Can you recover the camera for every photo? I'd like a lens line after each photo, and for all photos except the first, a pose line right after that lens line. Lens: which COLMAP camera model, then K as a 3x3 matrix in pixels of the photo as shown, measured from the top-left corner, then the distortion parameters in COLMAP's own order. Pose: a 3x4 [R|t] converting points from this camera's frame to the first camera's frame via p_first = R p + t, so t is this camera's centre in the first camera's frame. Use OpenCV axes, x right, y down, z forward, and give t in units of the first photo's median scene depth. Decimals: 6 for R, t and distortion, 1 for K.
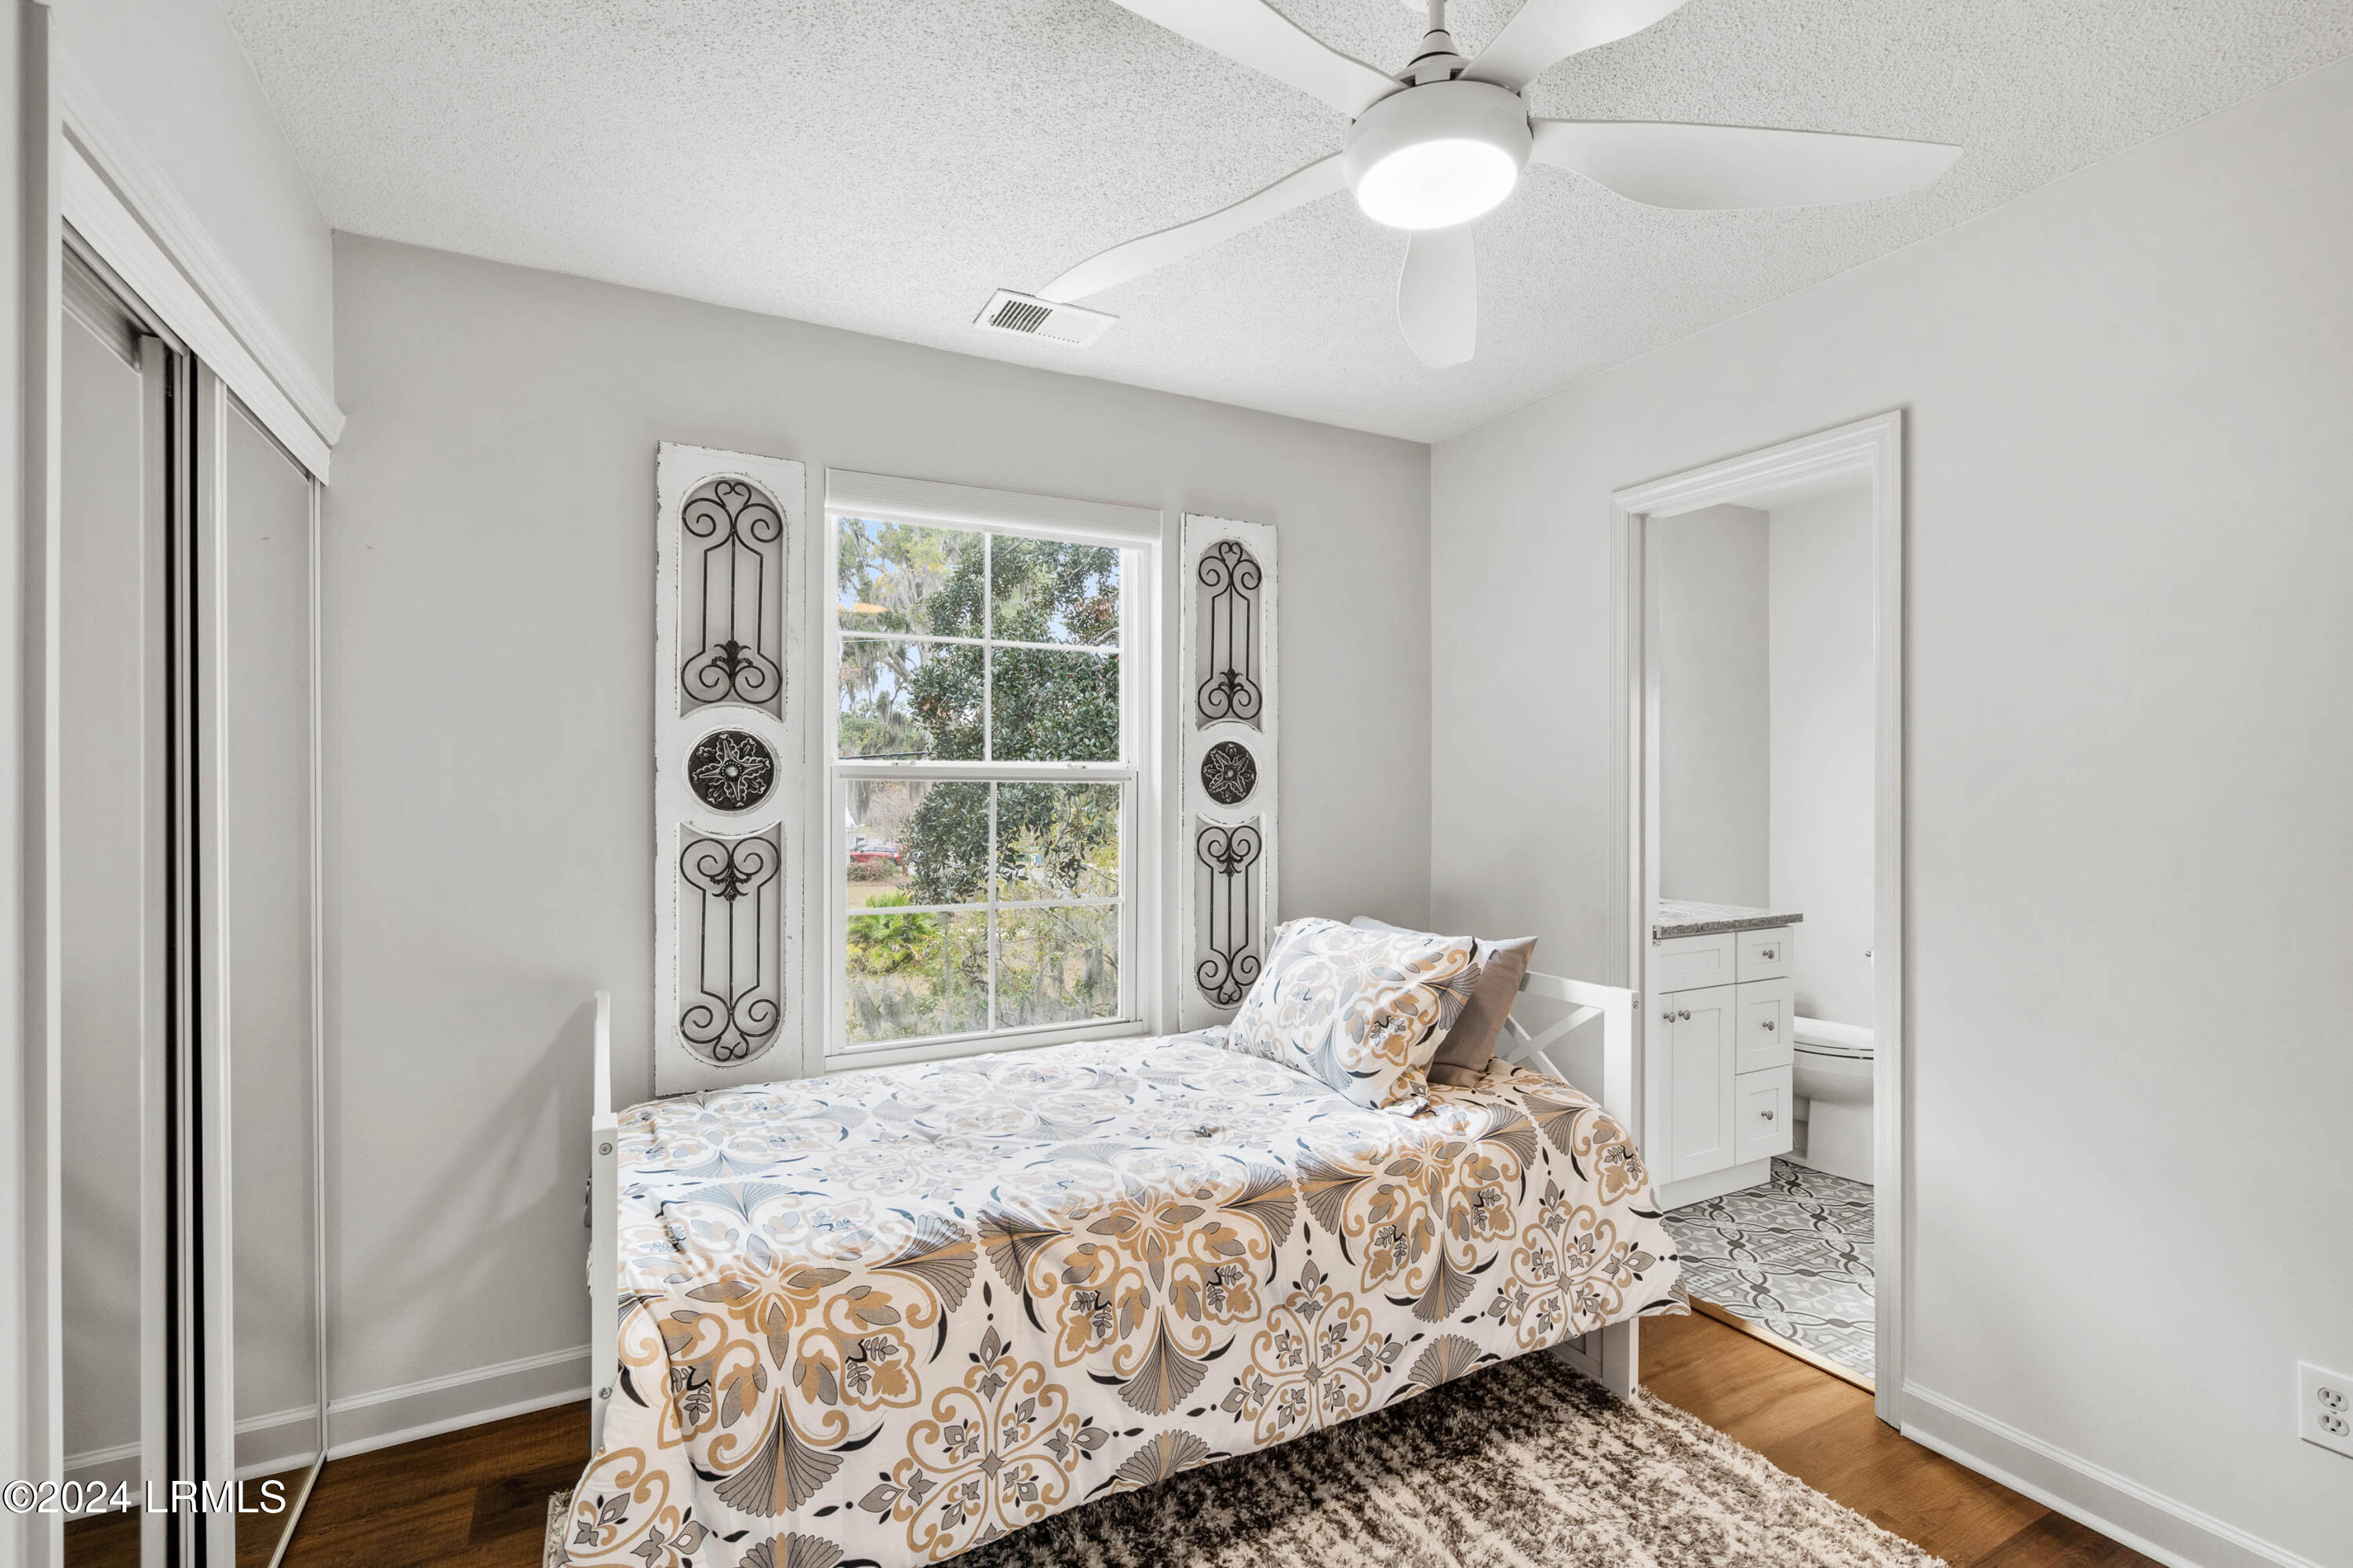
lens RADIAL K [[1059.7, 0, 1177.7], [0, 1059.7, 793.2], [0, 0, 1]] dist [-0.005182, 0.001907]
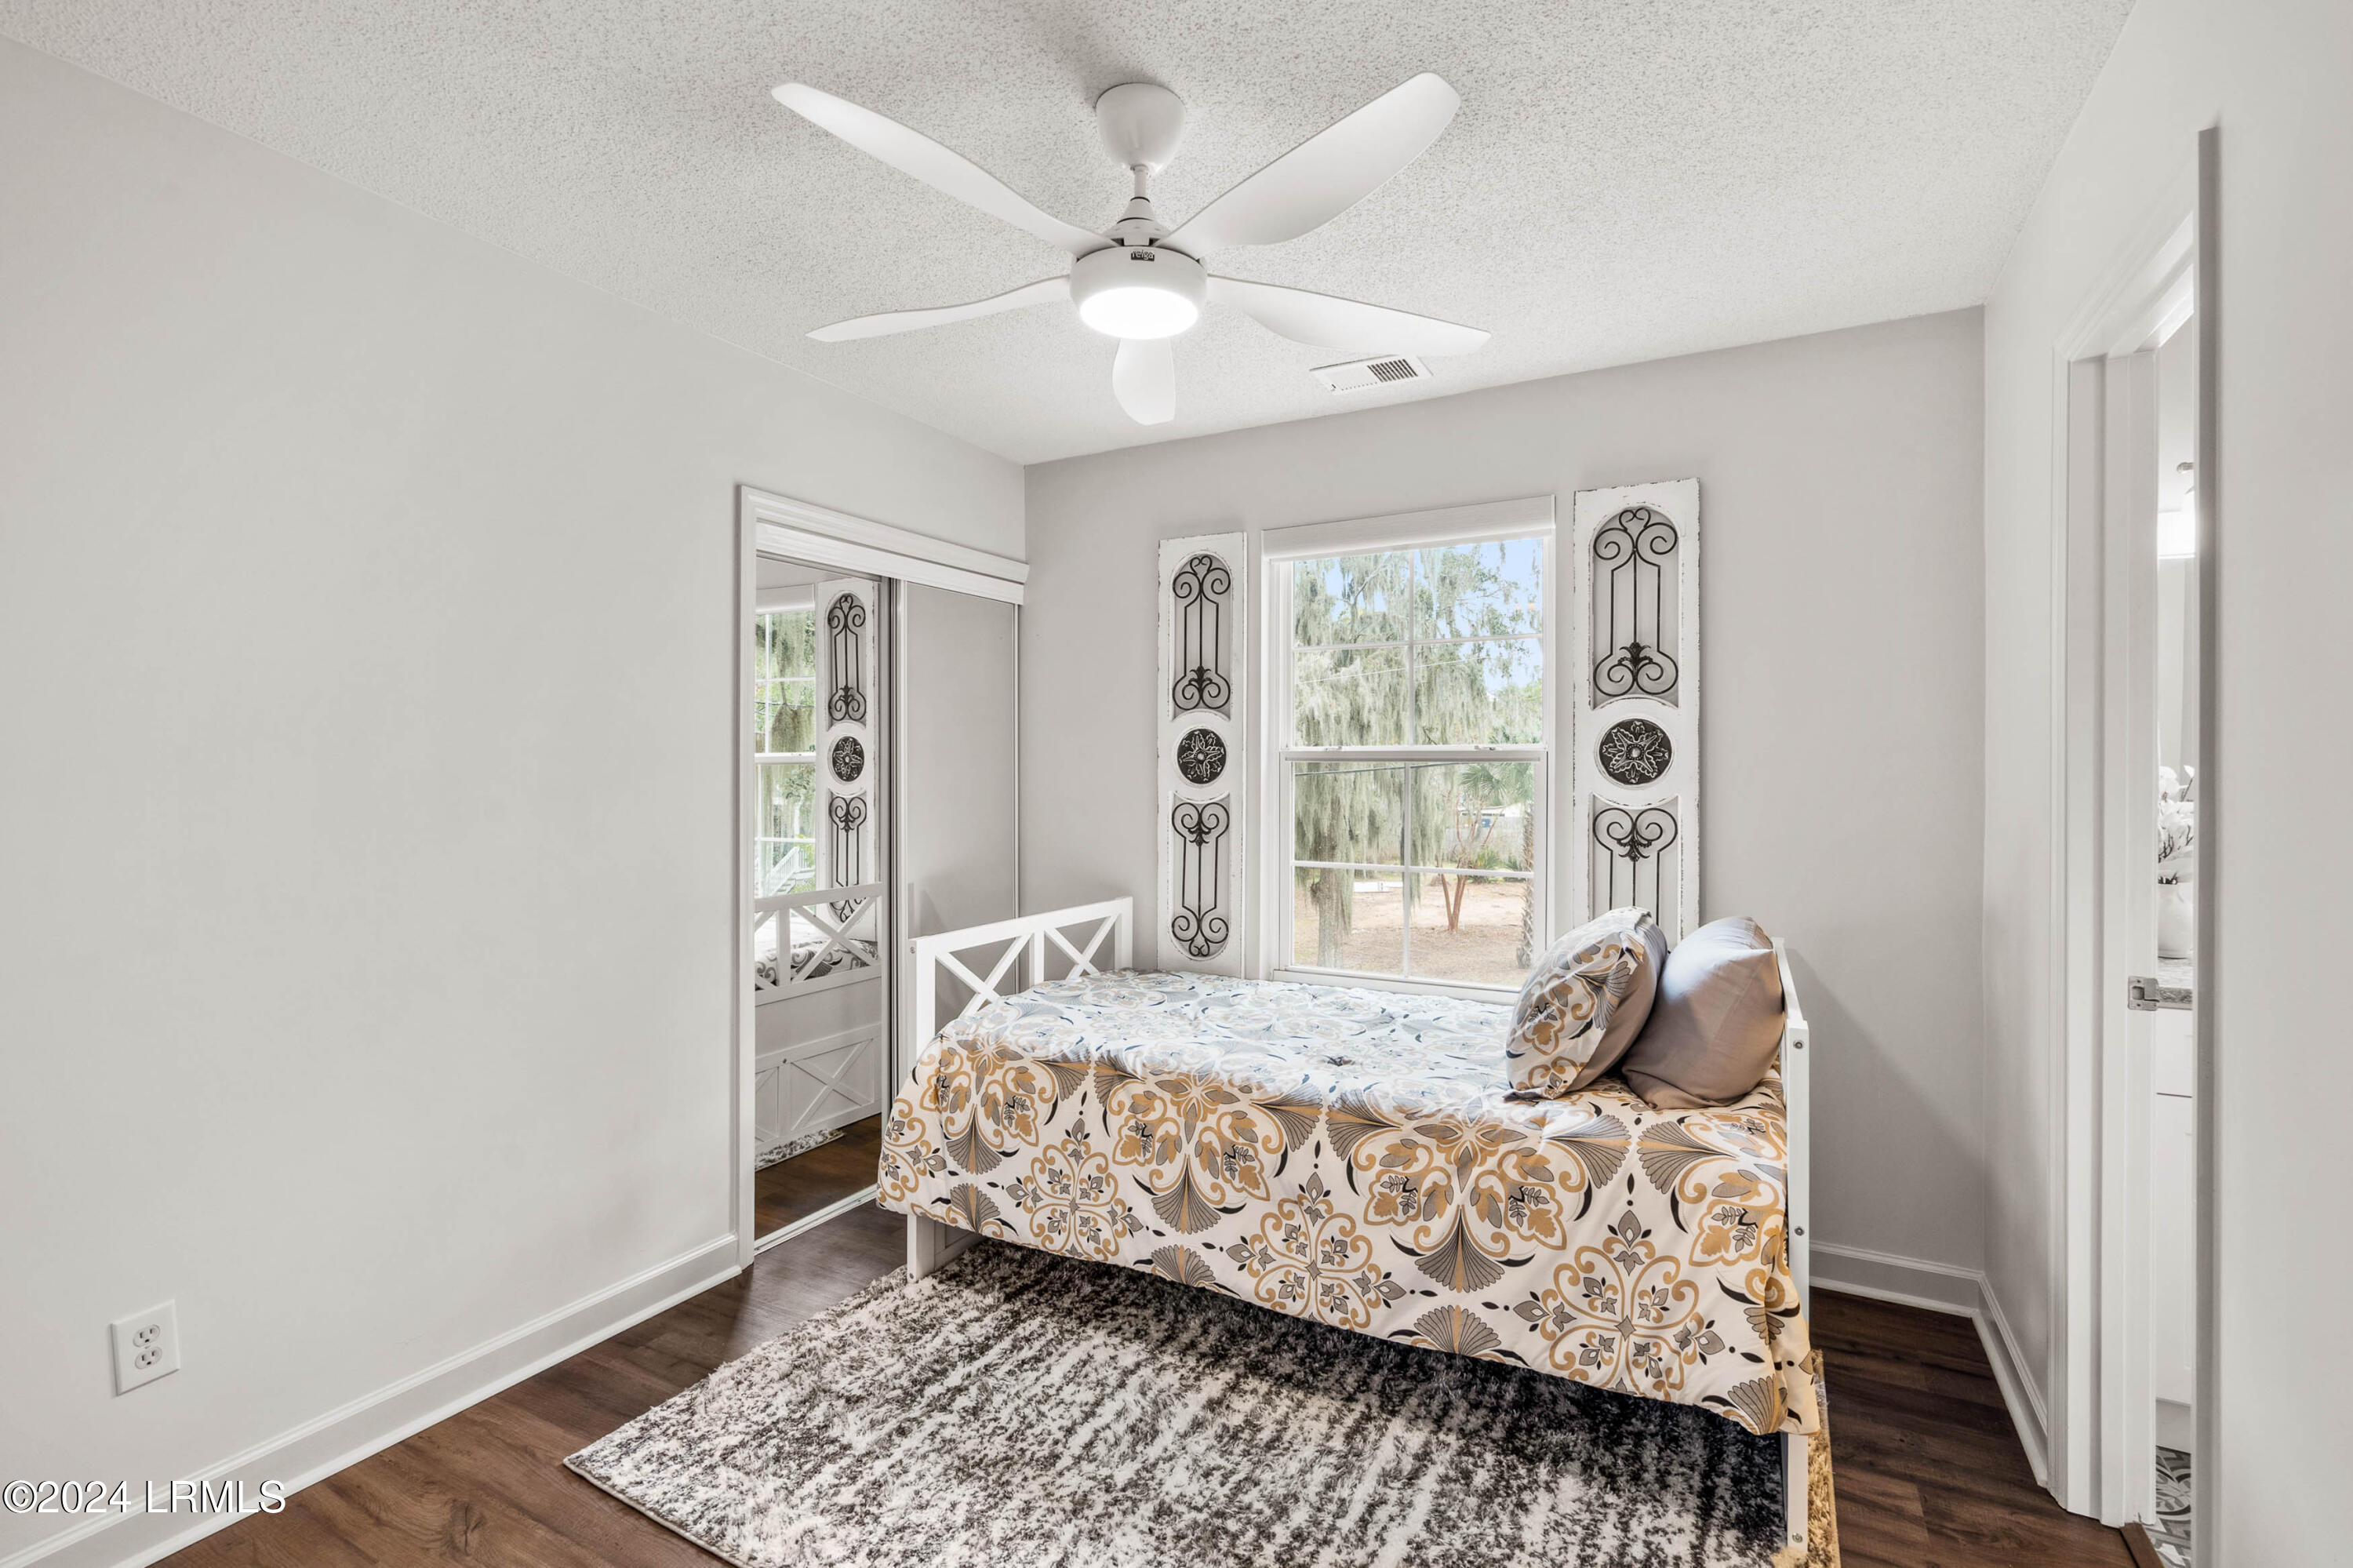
lens RADIAL K [[1059.7, 0, 1187.3], [0, 1059.7, 773.9], [0, 0, 1]] dist [-0.005182, 0.001907]
pose [[0.558247, 0.003405, -0.829668, 0.921471], [-0.003200, 0.999993, 0.001951, 0.000229], [0.829668, 0.001566, 0.558254, 0.210492]]
